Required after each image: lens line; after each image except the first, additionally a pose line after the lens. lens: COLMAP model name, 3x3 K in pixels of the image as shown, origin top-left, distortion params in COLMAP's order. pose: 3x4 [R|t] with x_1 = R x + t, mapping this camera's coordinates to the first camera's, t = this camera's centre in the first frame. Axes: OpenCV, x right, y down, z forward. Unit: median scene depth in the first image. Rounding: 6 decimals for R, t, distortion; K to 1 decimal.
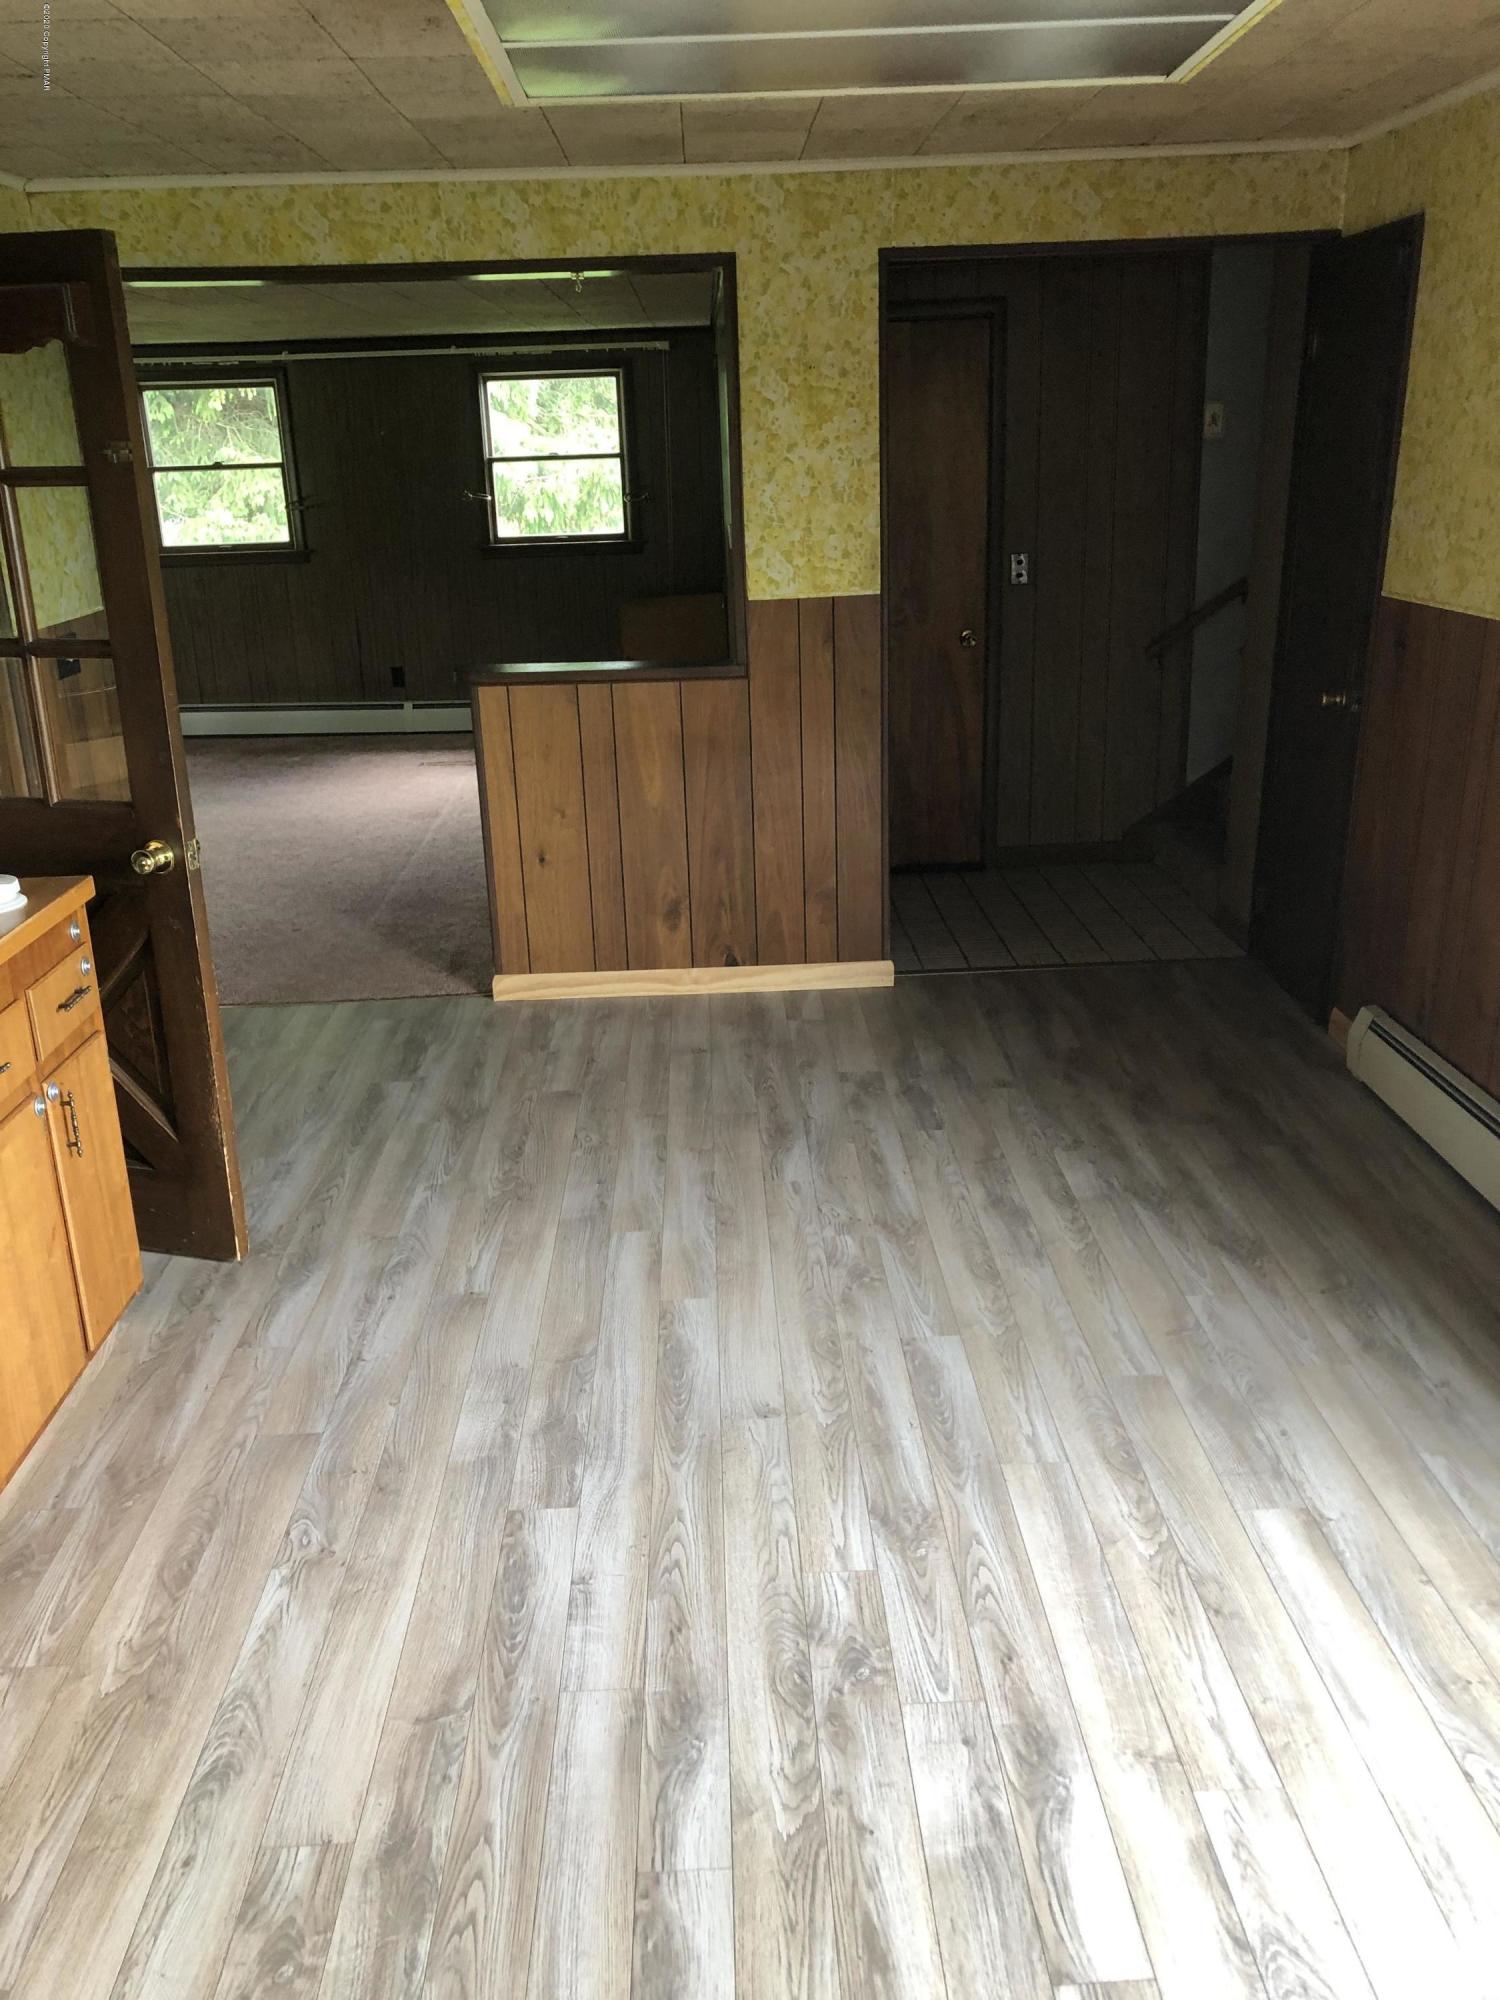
lens RADIAL K [[1653.4, 0, 749.5], [0, 1653.4, 994.3], [0, 0, 1]] dist [0.018582, 0.001116]
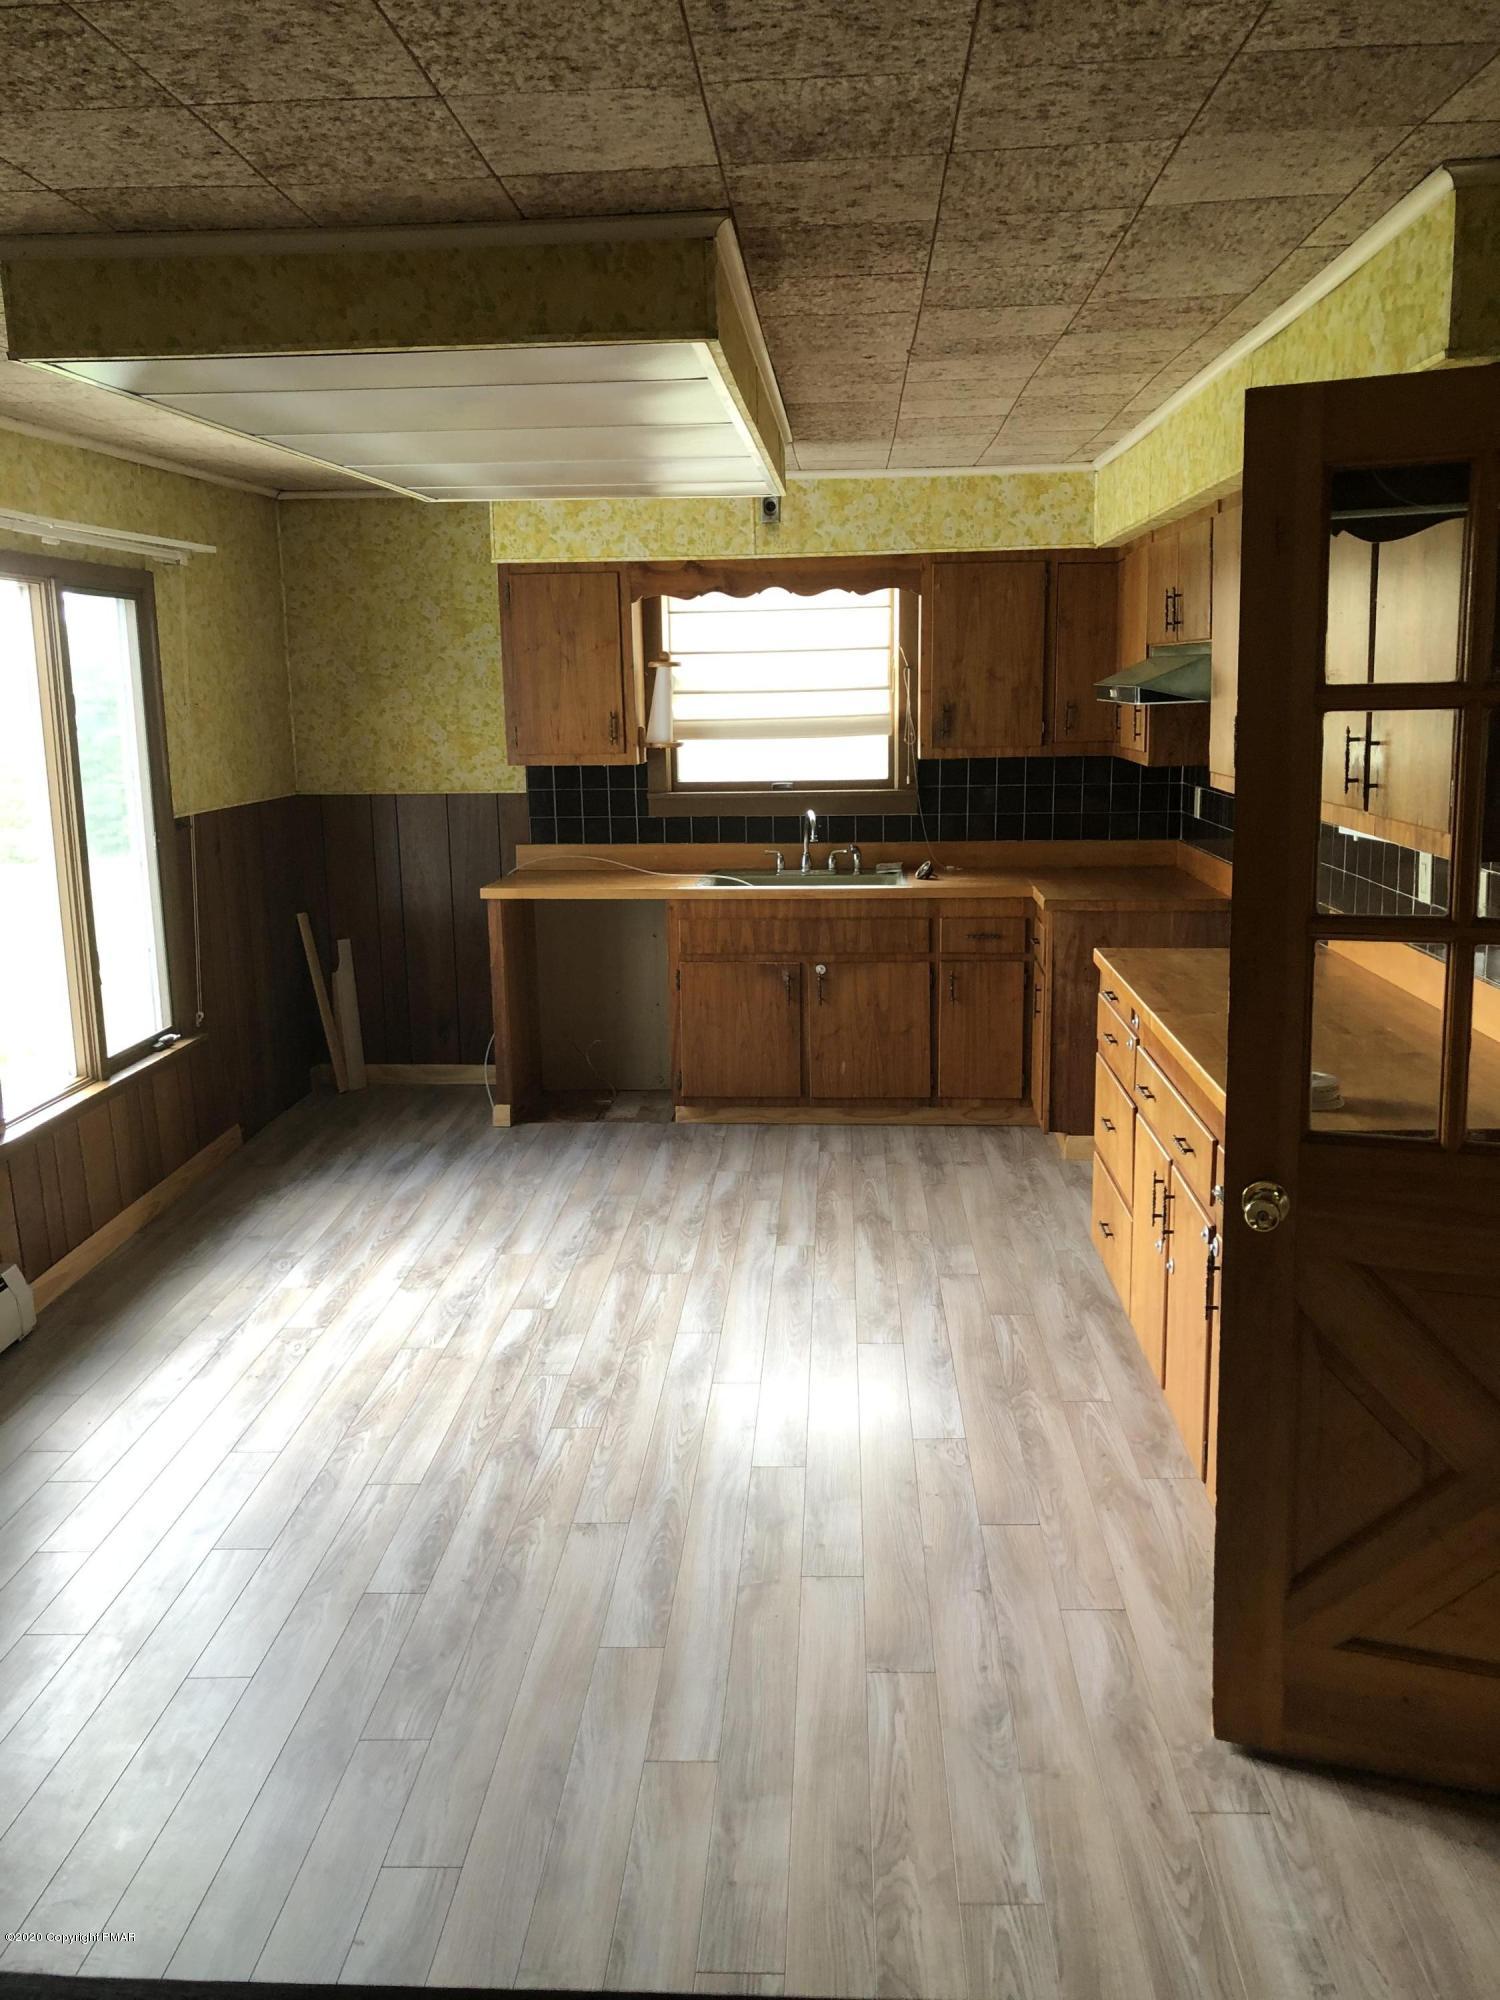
lens RADIAL K [[1653.4, 0, 748.0], [0, 1653.4, 1000.1], [0, 0, 1]] dist [0.018582, 0.001116]
pose [[-0.995020, 0.034254, 0.093609, -0.231366], [0.075517, 0.872015, 0.483619, -0.637820], [-0.065063, 0.488279, -0.870259, 1.925948]]
